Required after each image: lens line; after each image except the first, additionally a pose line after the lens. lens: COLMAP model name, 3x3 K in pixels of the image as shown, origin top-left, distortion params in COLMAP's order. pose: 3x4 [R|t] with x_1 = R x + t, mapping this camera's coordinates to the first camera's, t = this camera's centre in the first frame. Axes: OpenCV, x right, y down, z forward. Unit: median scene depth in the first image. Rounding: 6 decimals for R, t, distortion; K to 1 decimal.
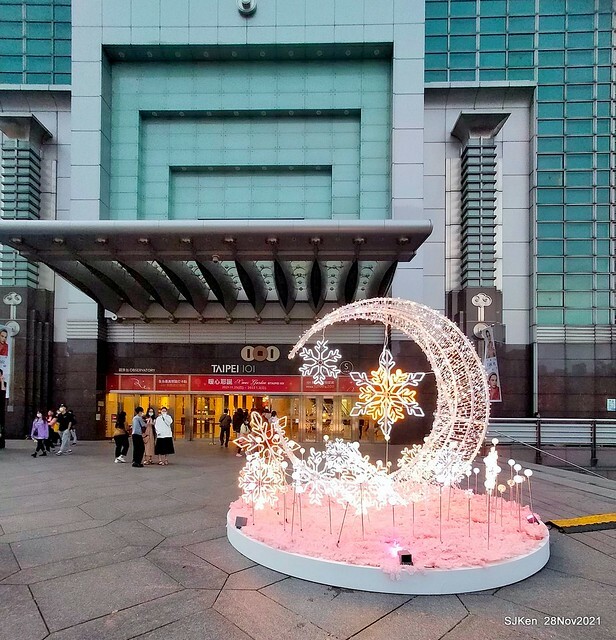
lens RADIAL K [[354.7, 0, 307.7], [0, 354.7, 414.3], [0, 0, 1]] dist [-0.002290, 0.001665]
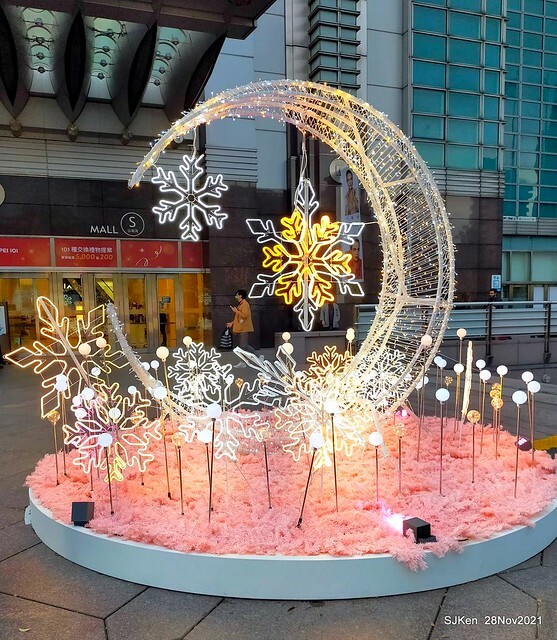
lens RADIAL K [[572.1, 0, 265.6], [0, 572.1, 372.7], [0, 0, 1]] dist [0.065537, -0.076082]
pose [[0.938503, -0.065490, 0.339004, -0.168273], [0.025549, 0.992327, 0.120970, 0.011730], [-0.344326, -0.104870, 0.932975, 0.132144]]
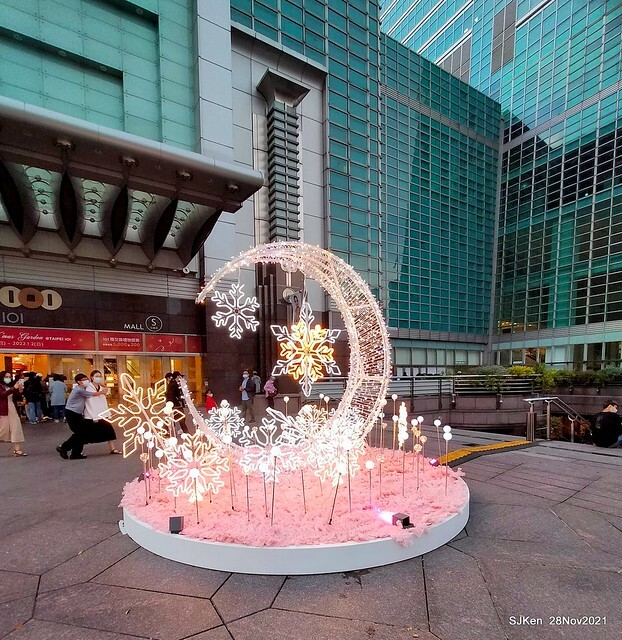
lens RADIAL K [[362.8, 0, 309.9], [0, 362.8, 399.7], [0, 0, 1]] dist [-0.000523, -0.001537]
pose [[0.854197, -0.052377, 0.517306, -0.262439], [0.018554, 0.997350, 0.070343, 0.001923], [-0.519619, -0.050488, 0.852905, 0.188441]]
